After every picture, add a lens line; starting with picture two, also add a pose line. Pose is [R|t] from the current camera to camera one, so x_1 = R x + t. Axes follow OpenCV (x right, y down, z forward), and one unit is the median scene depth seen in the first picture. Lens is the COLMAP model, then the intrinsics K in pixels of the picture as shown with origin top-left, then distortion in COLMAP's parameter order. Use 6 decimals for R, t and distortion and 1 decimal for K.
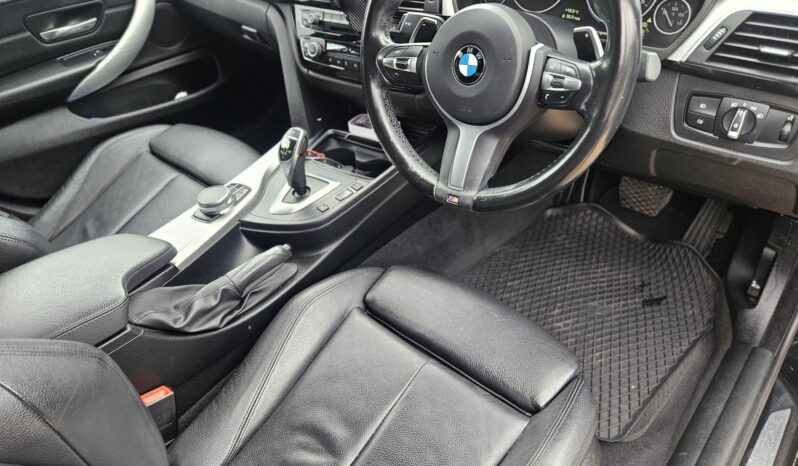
lens RADIAL K [[553.7, 0, 399.0], [0, 553.7, 233.0], [0, 0, 1]] dist [0.003048, -0.001060]
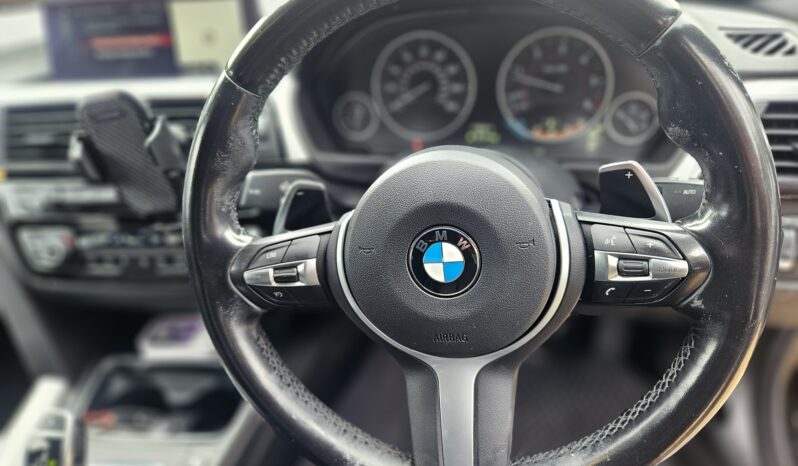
lens RADIAL K [[553.7, 0, 399.0], [0, 553.7, 233.0], [0, 0, 1]] dist [0.003048, -0.001060]
pose [[0.873664, -0.225842, 0.430937, -0.117704], [0.292732, 0.951481, -0.094827, -0.264768], [-0.388613, 0.208995, 0.897386, 0.490749]]
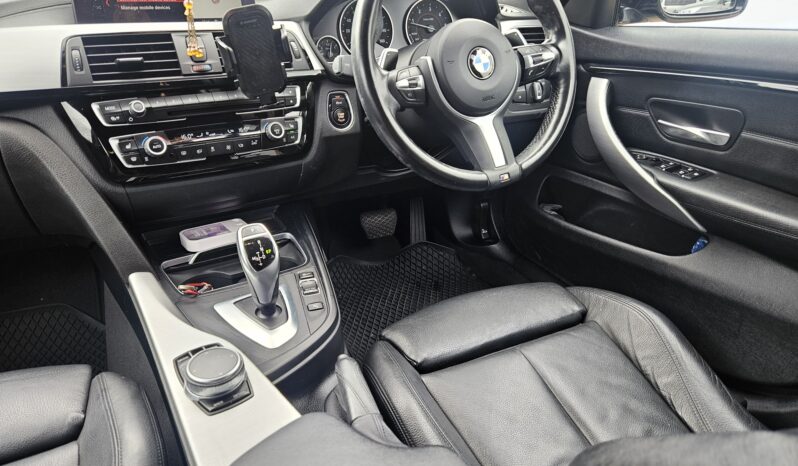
lens RADIAL K [[553.7, 0, 399.0], [0, 553.7, 233.0], [0, 0, 1]] dist [0.003048, -0.001060]
pose [[0.342500, -0.293956, 0.892347, -1.018448], [0.550285, 0.832592, 0.063061, -0.154780], [-0.761498, 0.469447, 0.446922, 0.698698]]
